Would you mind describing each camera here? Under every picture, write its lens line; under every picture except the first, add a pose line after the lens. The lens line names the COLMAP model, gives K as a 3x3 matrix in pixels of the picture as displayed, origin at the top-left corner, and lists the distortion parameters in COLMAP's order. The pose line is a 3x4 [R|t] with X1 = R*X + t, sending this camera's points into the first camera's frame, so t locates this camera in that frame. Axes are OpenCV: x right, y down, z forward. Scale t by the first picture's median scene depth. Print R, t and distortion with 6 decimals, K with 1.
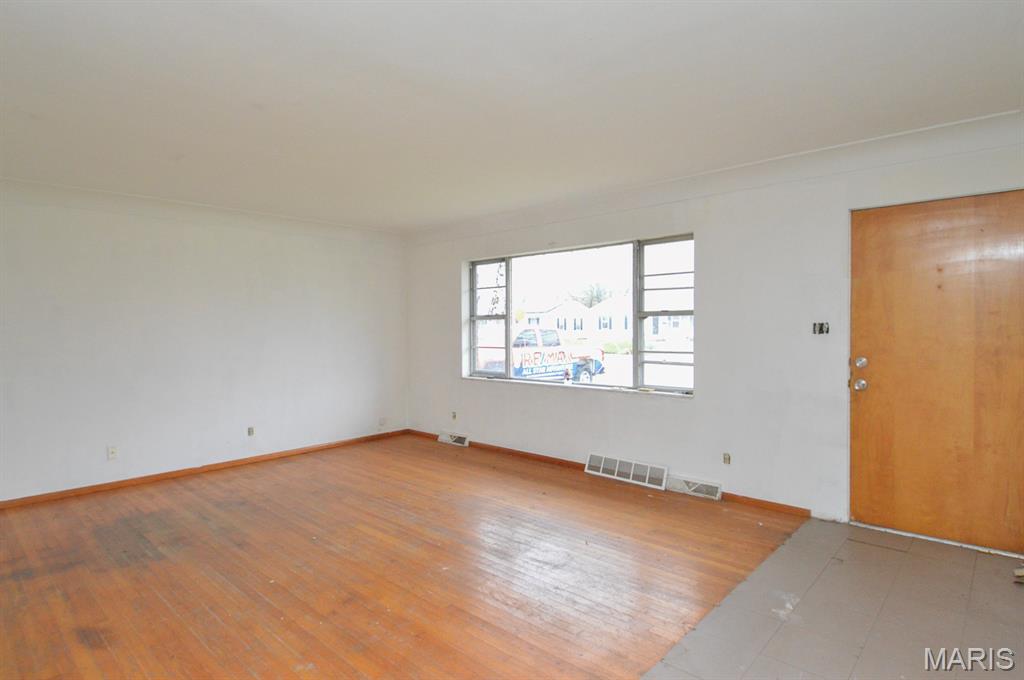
lens RADIAL K [[532.1, 0, 512.0], [0, 532.1, 340.0], [0, 0, 1]] dist [0.000875, 0.000066]
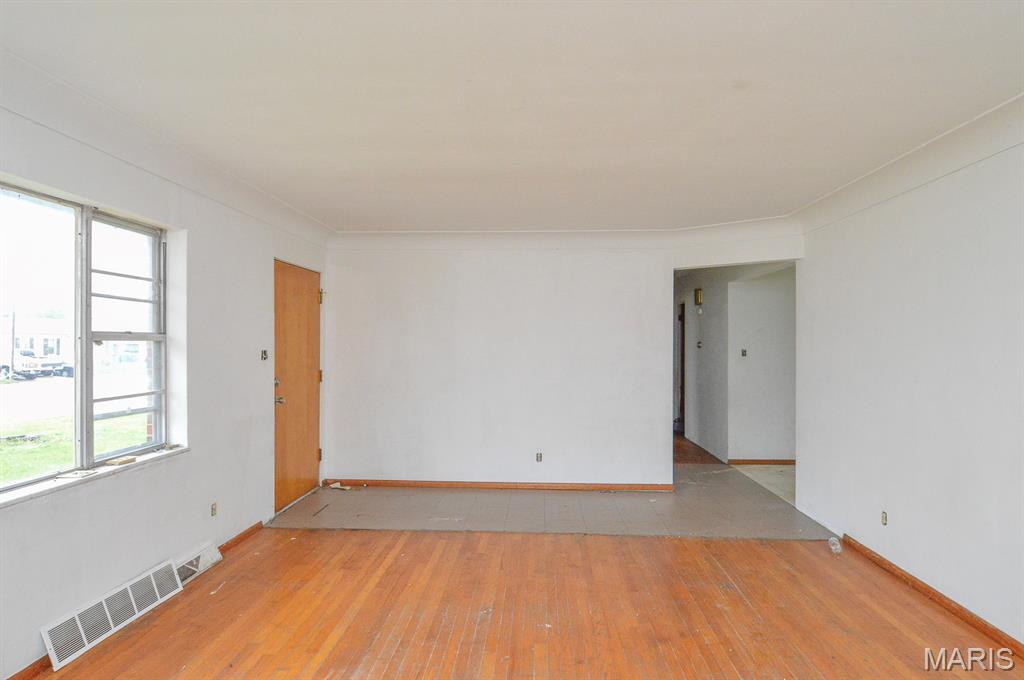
lens RADIAL K [[556.3, 0, 512.0], [0, 556.3, 340.0], [0, 0, 1]] dist [0.000059, -0.000431]
pose [[-0.637485, 0.012936, 0.770354, -0.688787], [0.024885, 0.999683, 0.003806, -0.046883], [-0.770061, 0.021597, -0.637605, 1.382940]]
